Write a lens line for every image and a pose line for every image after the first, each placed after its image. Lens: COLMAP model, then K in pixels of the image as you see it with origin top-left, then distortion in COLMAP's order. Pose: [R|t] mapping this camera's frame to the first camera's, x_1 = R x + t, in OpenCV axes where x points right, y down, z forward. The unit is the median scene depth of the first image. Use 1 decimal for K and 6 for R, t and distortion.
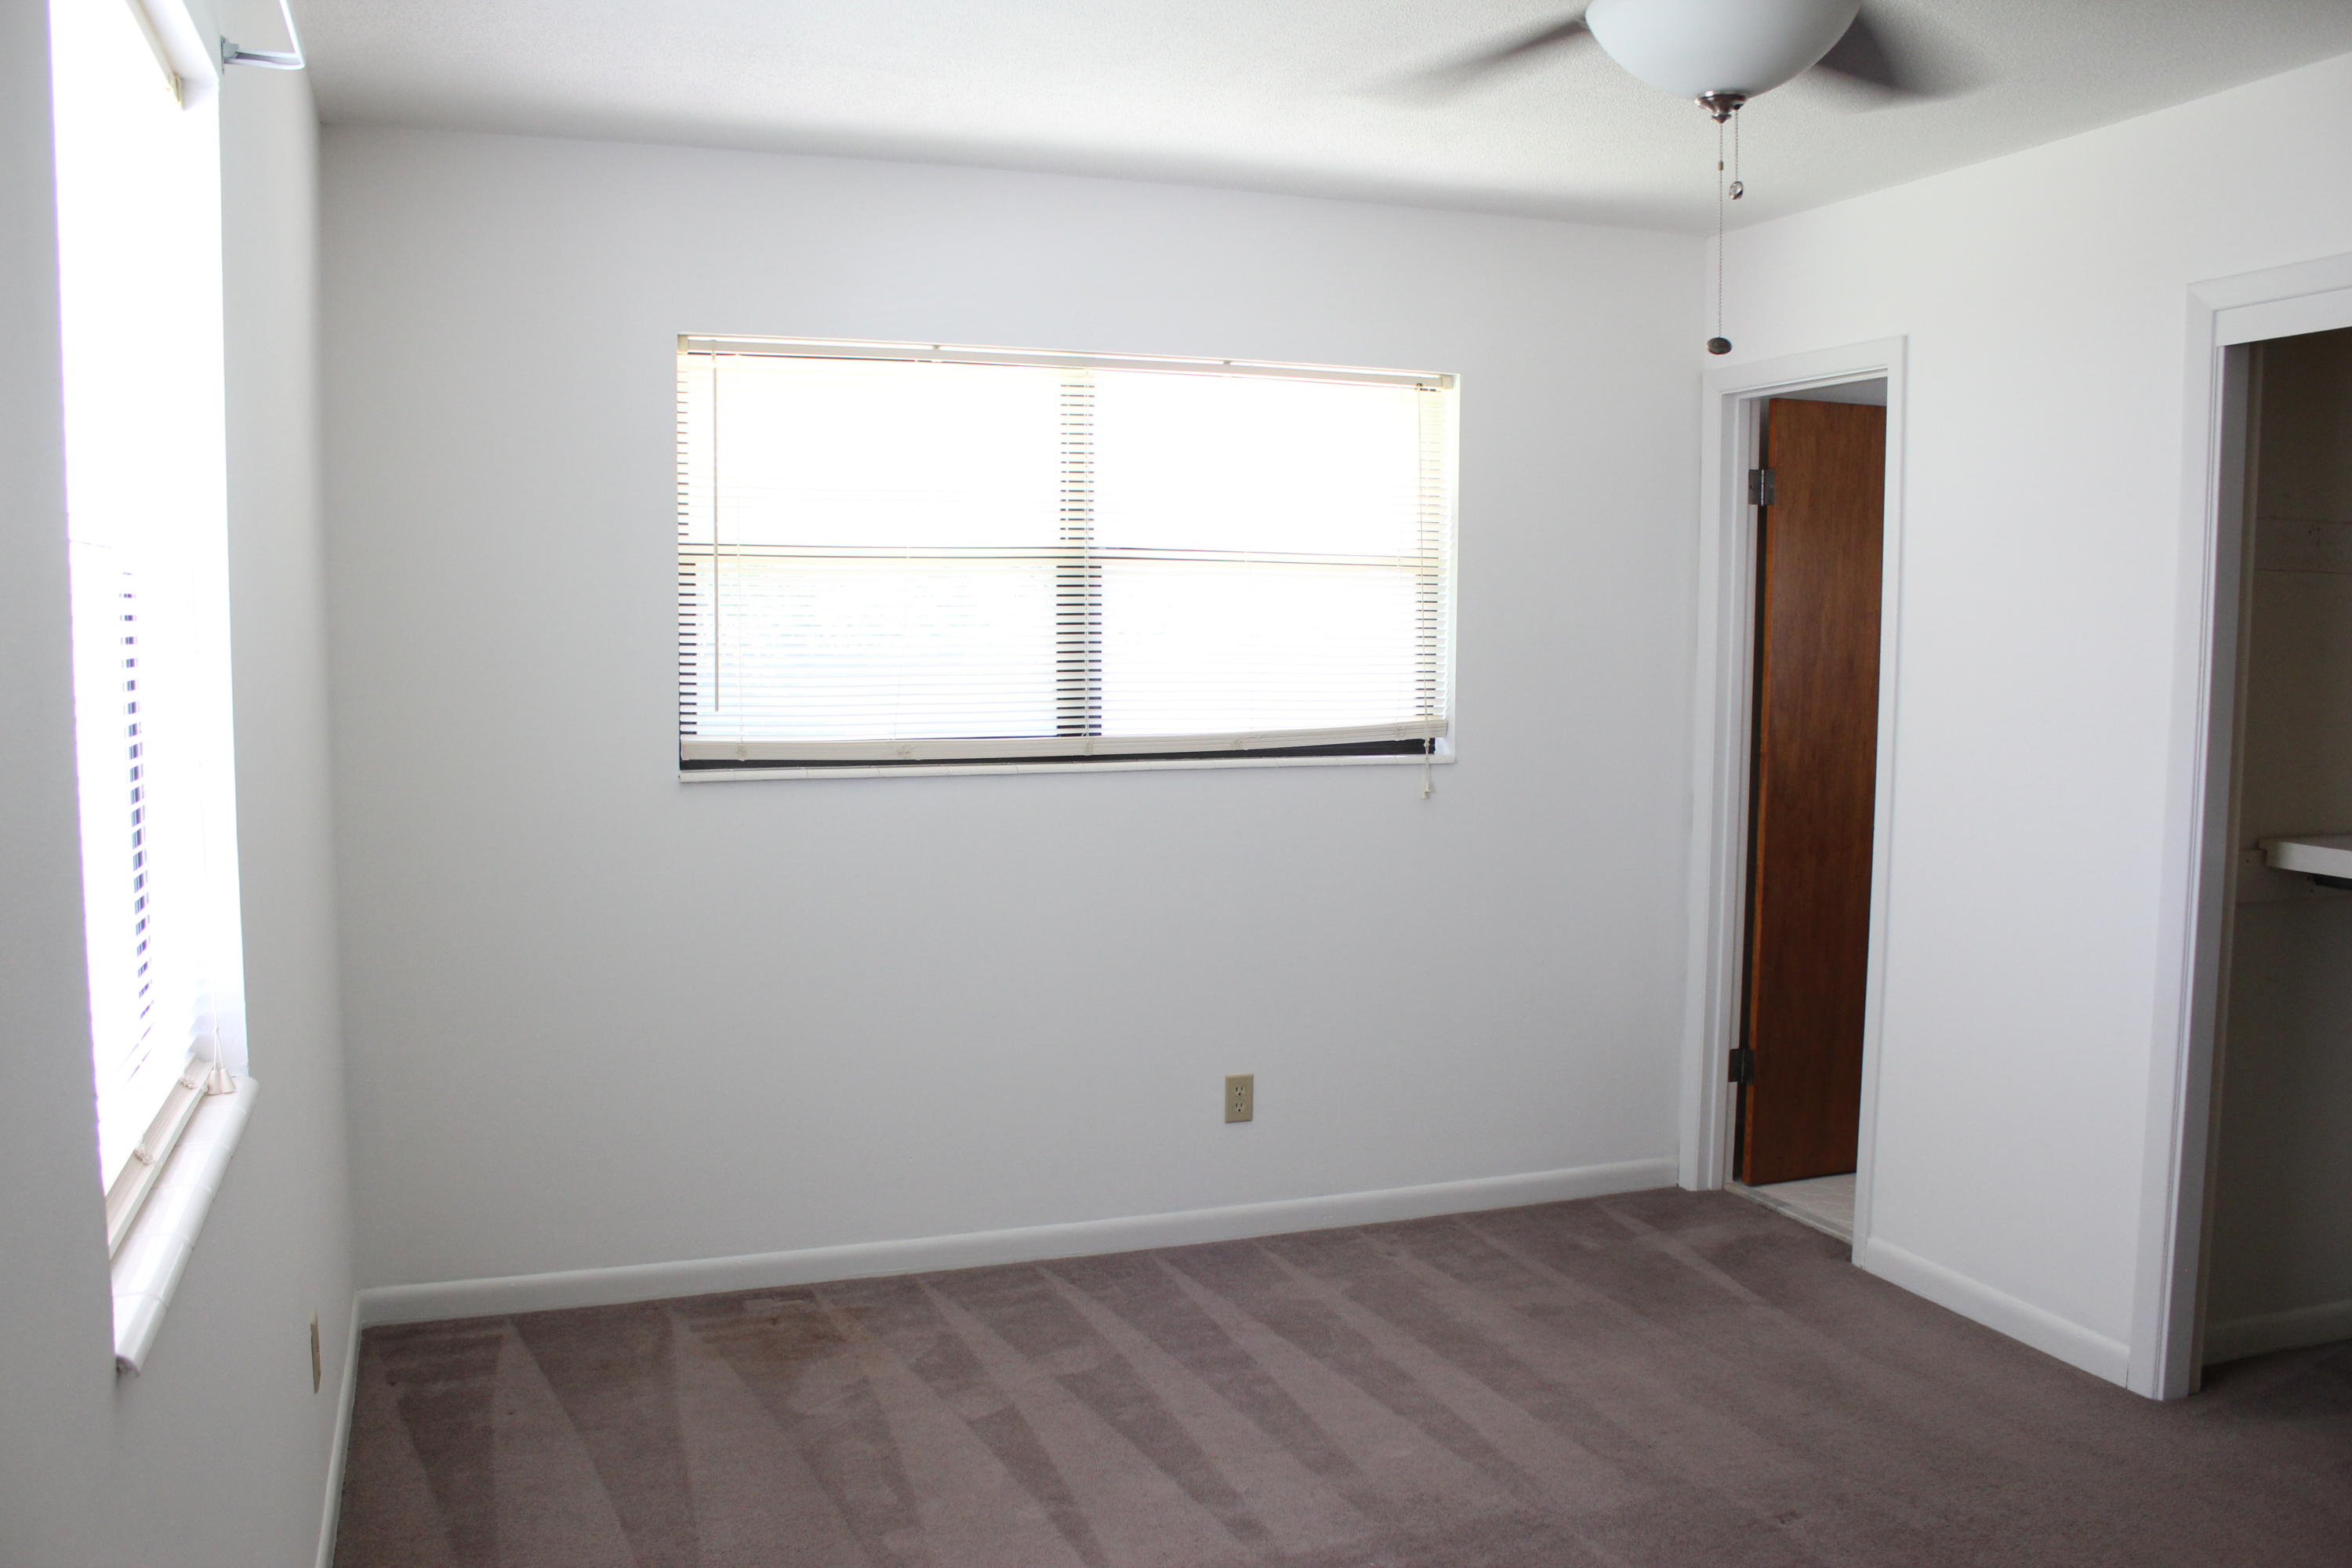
lens RADIAL K [[1956.4, 0, 1161.3], [0, 1956.4, 808.8], [0, 0, 1]] dist [-0.169543, 0.150537]
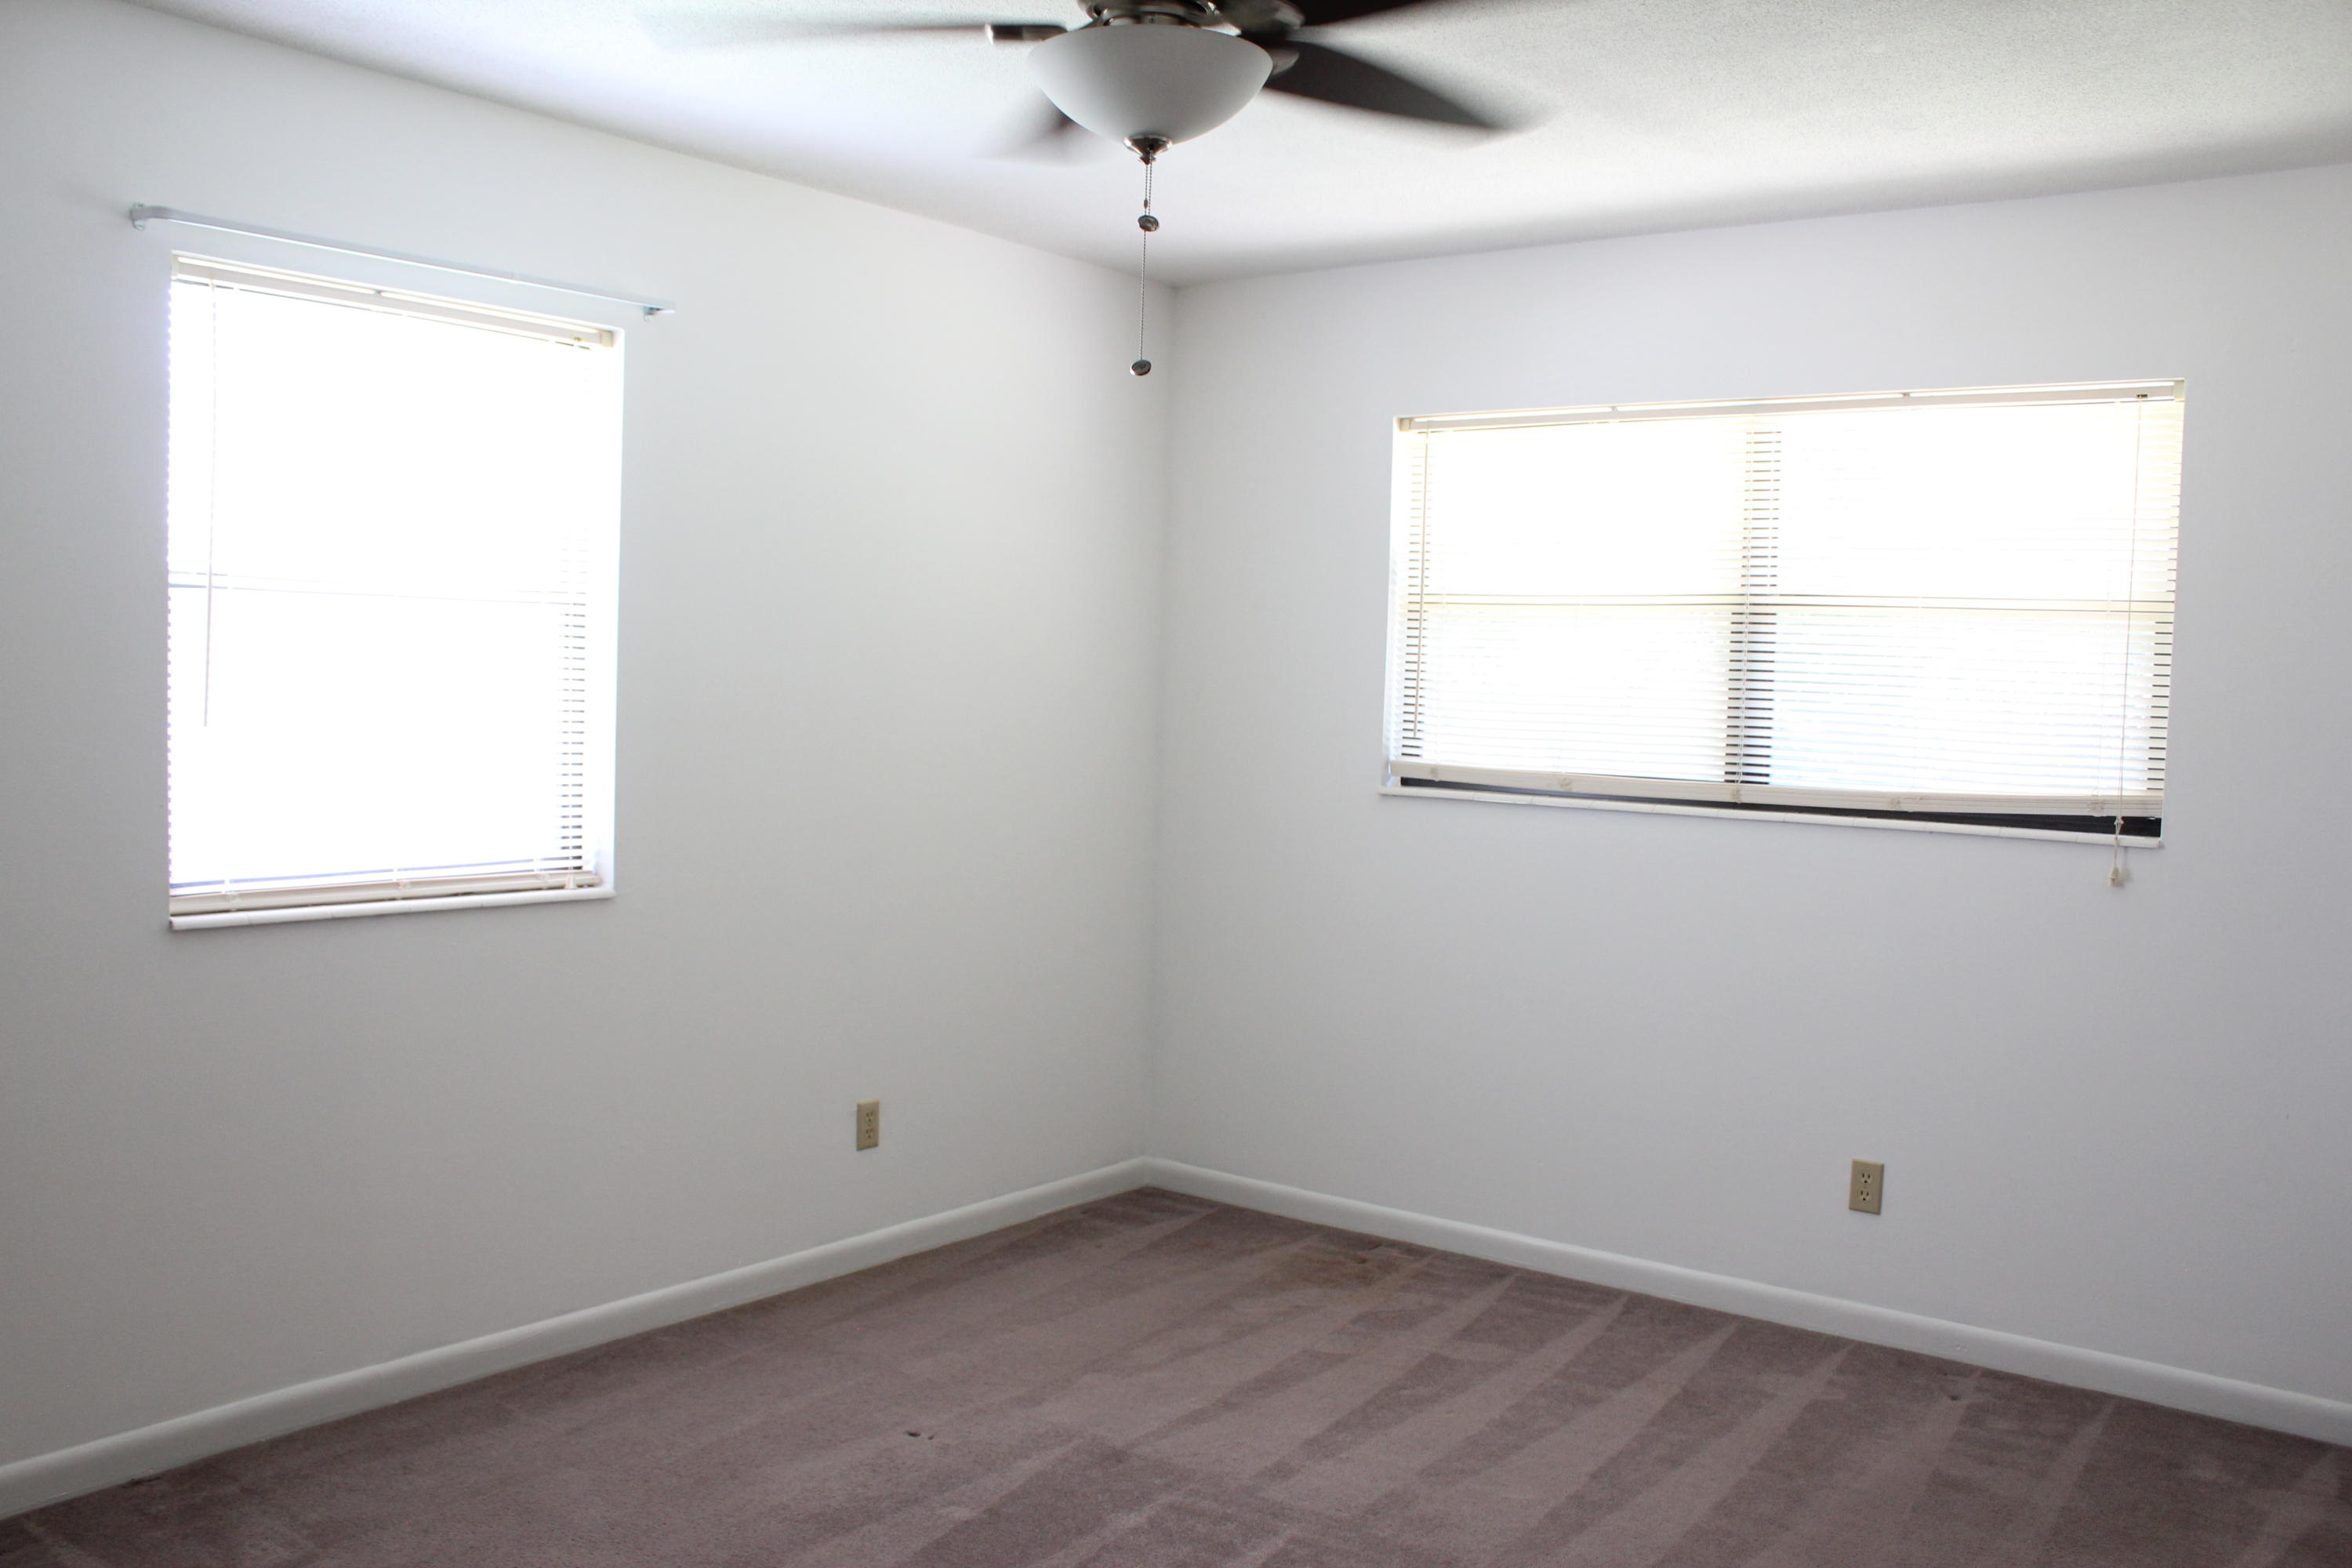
lens RADIAL K [[1956.4, 0, 1161.3], [0, 1956.4, 808.8], [0, 0, 1]] dist [-0.169543, 0.150537]
pose [[0.537349, 0.068438, -0.840579, 0.649229], [-0.108614, 0.994018, 0.011498, -0.003617], [0.836337, 0.085120, 0.541567, 0.229922]]
